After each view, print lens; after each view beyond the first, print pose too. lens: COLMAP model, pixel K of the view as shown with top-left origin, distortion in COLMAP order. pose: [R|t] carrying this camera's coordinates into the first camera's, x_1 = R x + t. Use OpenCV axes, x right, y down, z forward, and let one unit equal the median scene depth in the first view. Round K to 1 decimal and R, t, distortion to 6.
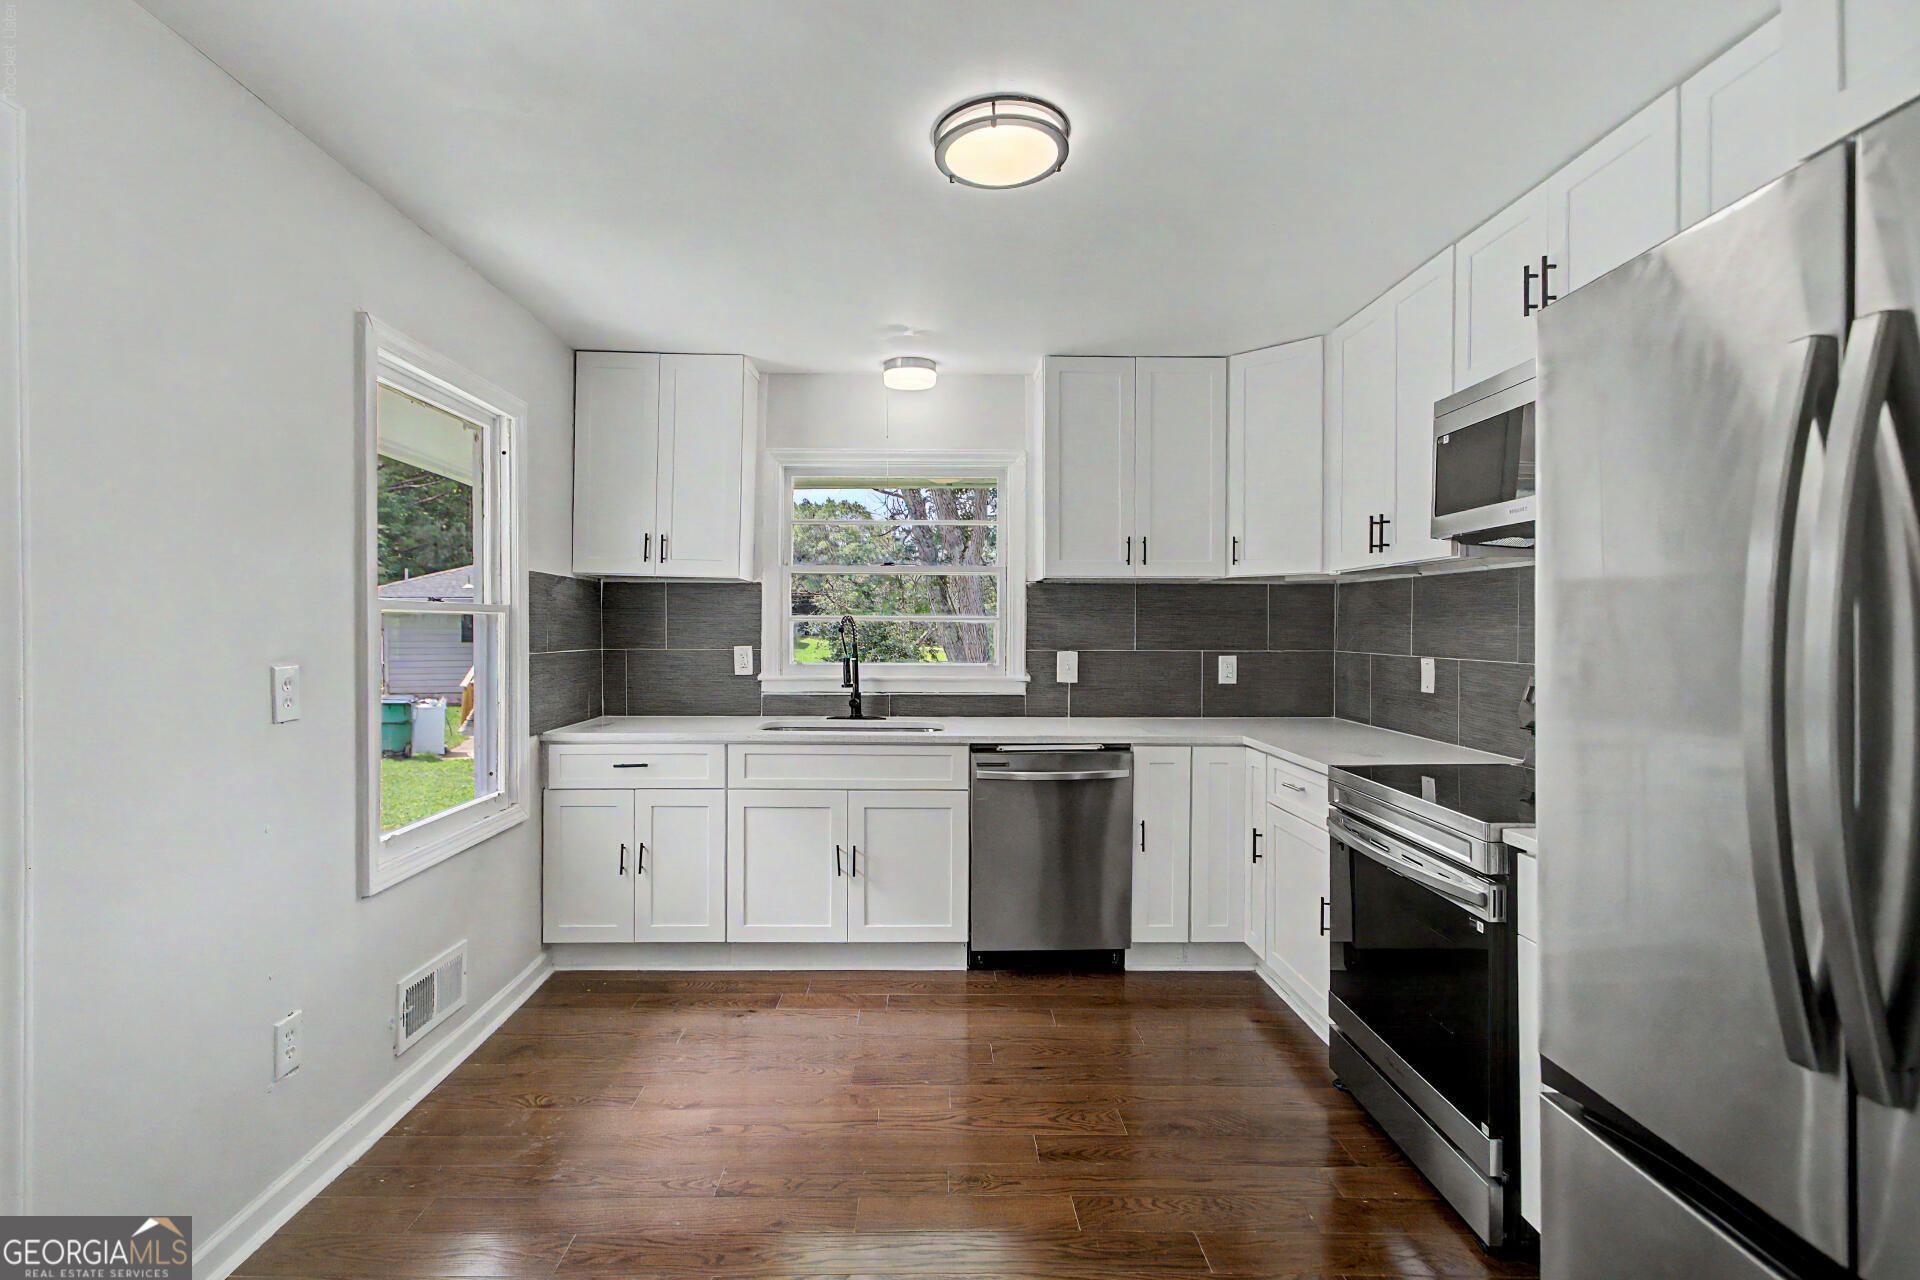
lens RADIAL K [[899.9, 0, 926.2], [0, 899.9, 626.0], [0, 0, 1]] dist [0.001432, 0.000939]
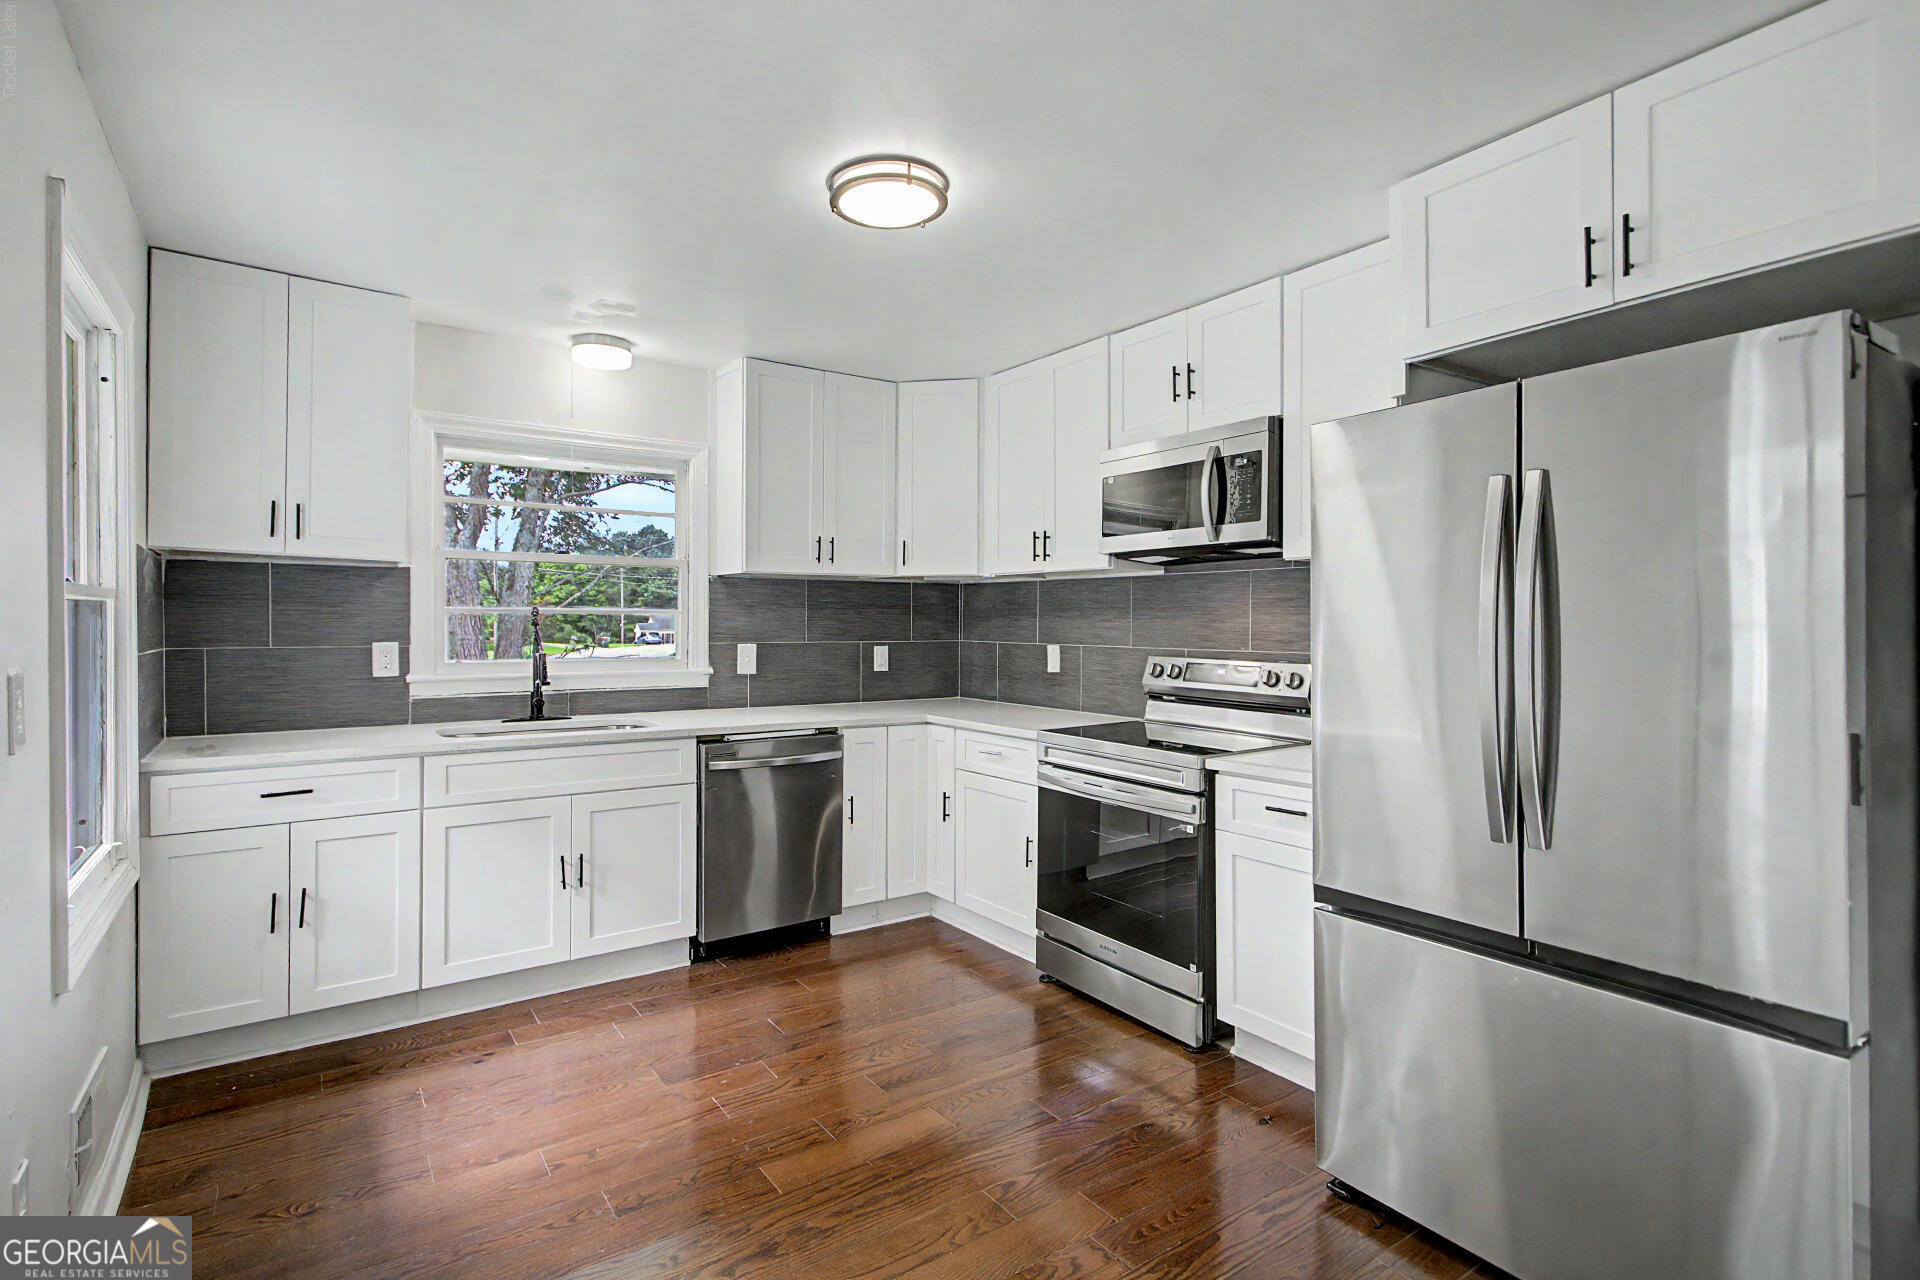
lens RADIAL K [[929.7, 0, 931.5], [0, 929.7, 618.7], [0, 0, 1]] dist [0.000586, 0.001123]
pose [[0.828684, 0.003277, 0.559707, -0.309080], [-0.002763, 0.999995, -0.001765, 0.001034], [-0.559710, -0.000083, 0.828689, 0.000102]]
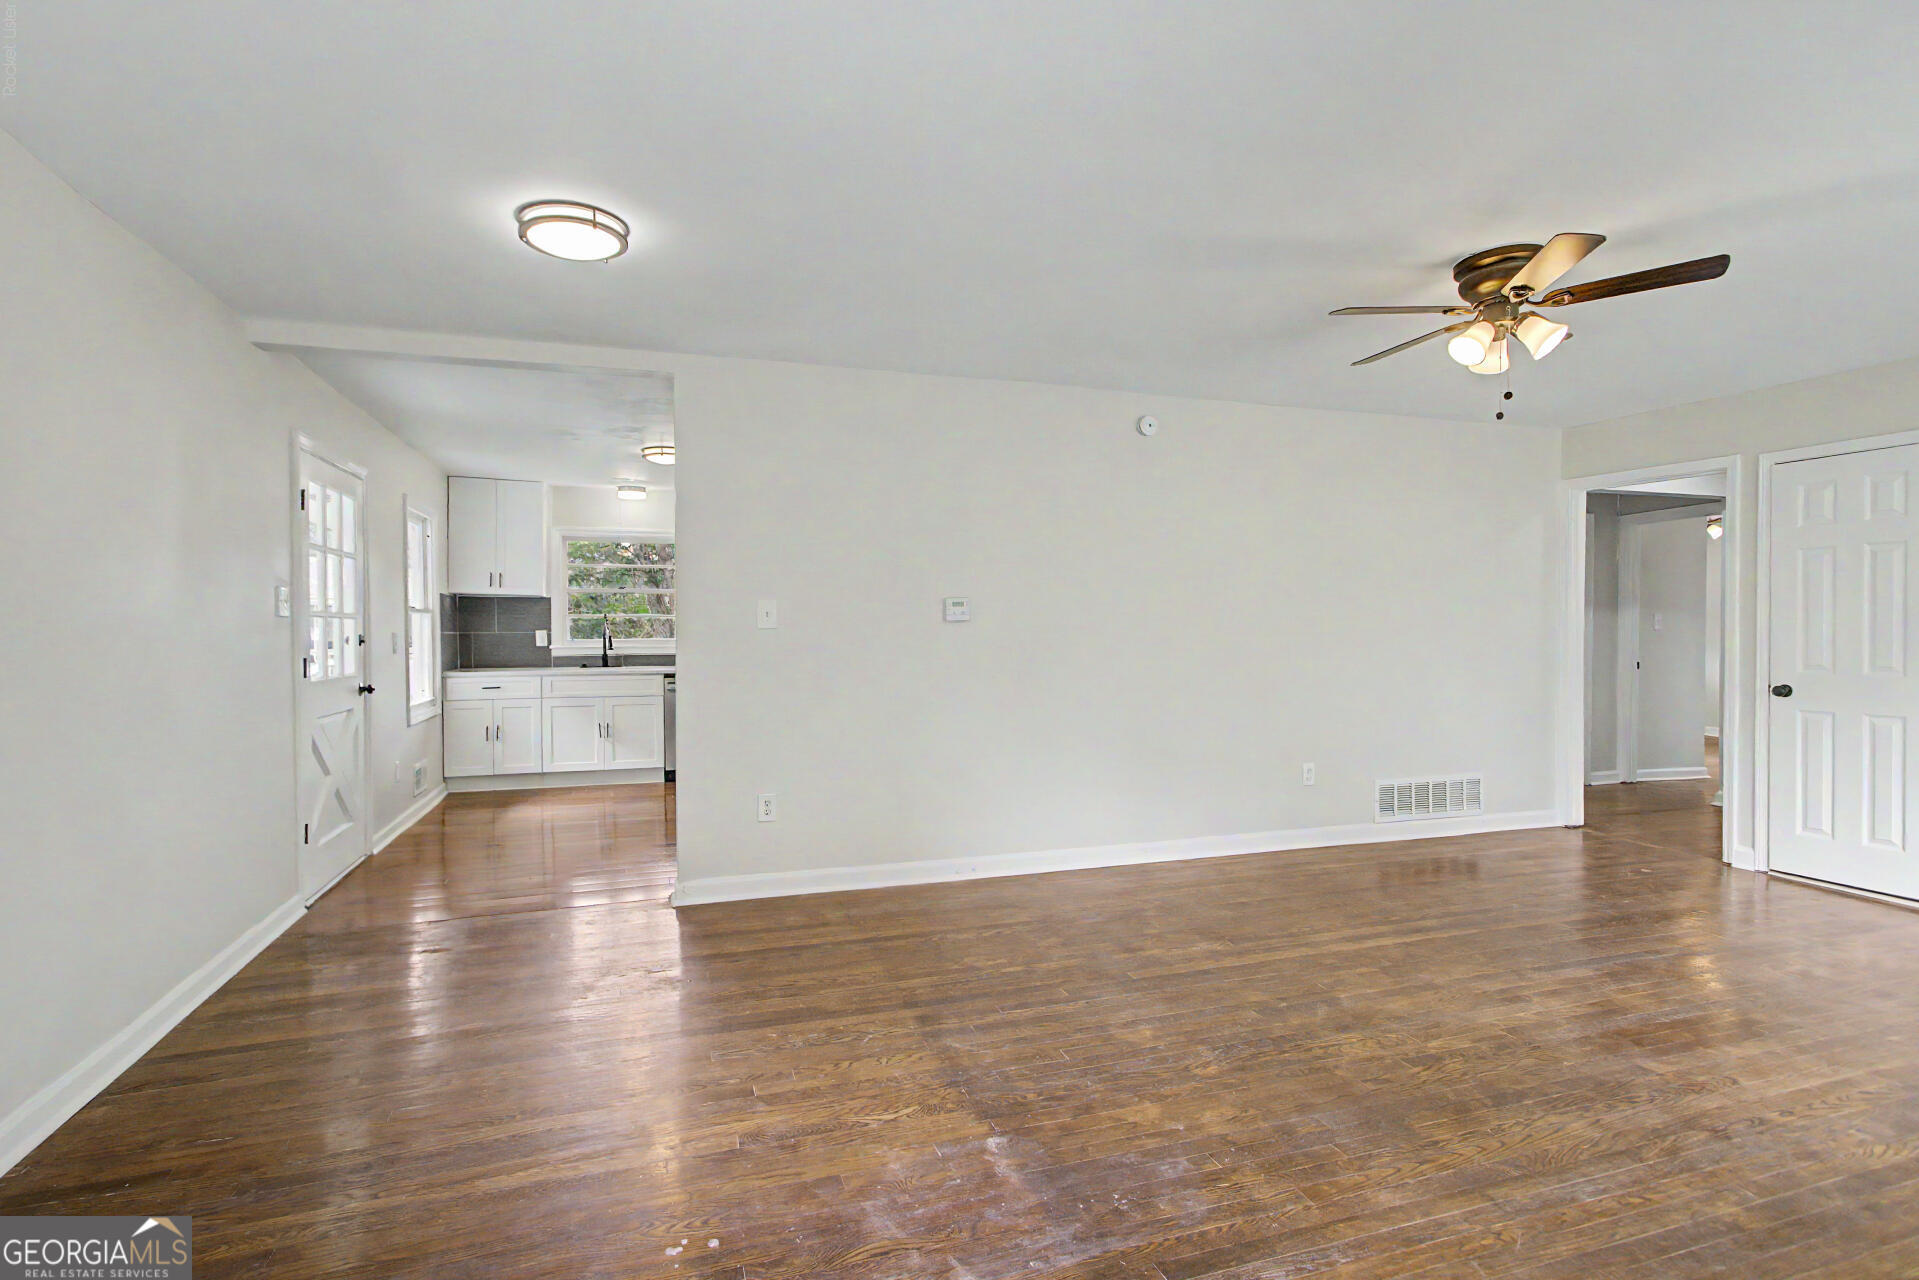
lens RADIAL K [[913.0, 0, 922.9], [0, 913.0, 636.2], [0, 0, 1]] dist [0.001613, 0.000643]
pose [[0.956335, -0.007719, 0.292170, 0.003636], [0.005201, 0.999942, 0.009395, 0.023080], [-0.292225, -0.007465, 0.956320, -1.239694]]
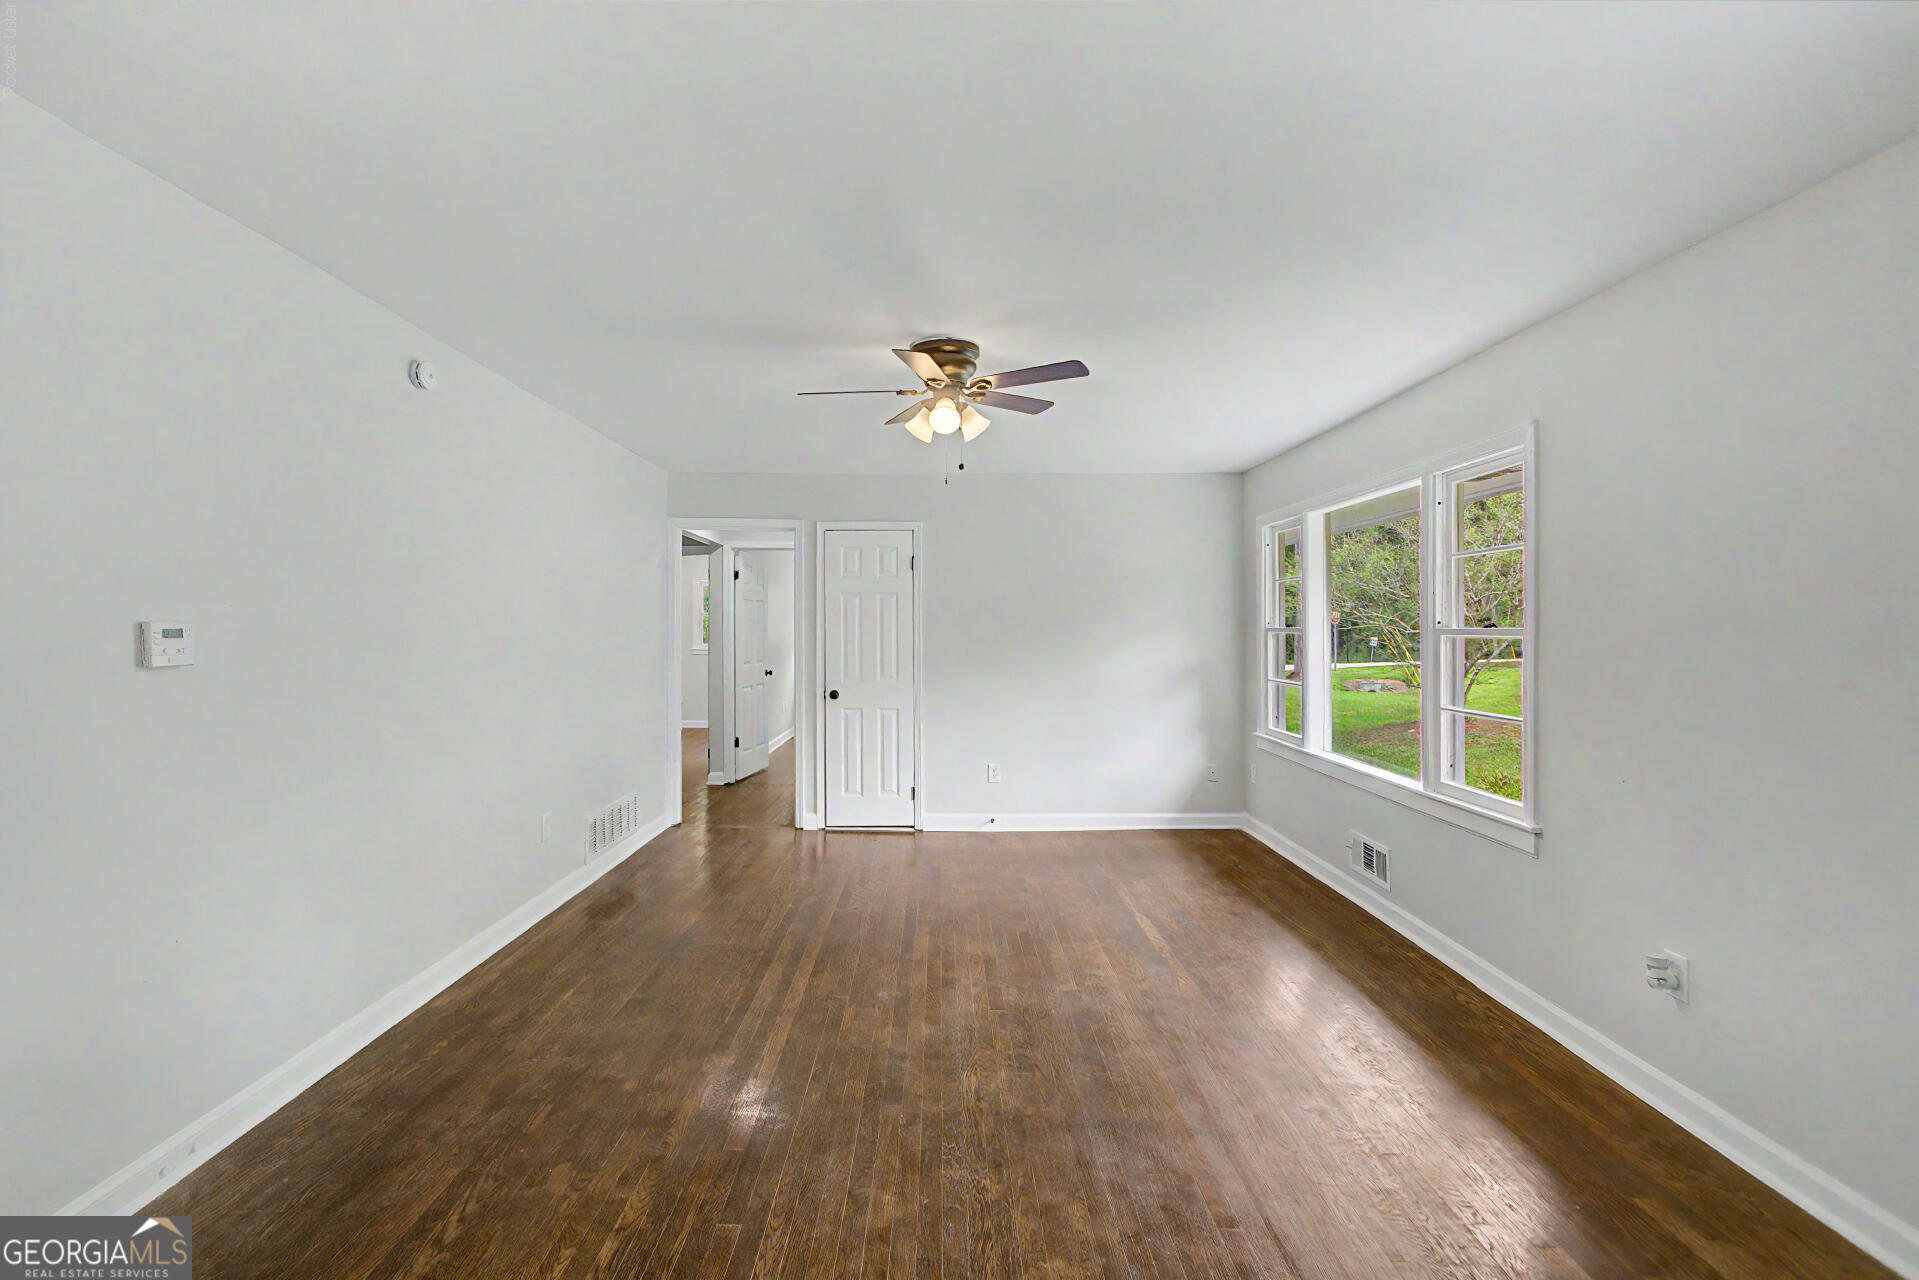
lens RADIAL K [[887.6, 0, 931.0], [0, 887.6, 620.7], [0, 0, 1]] dist [0.022410, 0.000371]
pose [[0.017482, 0.007630, 0.999818, -0.198002], [0.000060, 0.999971, -0.007632, -0.013186], [-0.999847, 0.000193, 0.017481, -0.573852]]
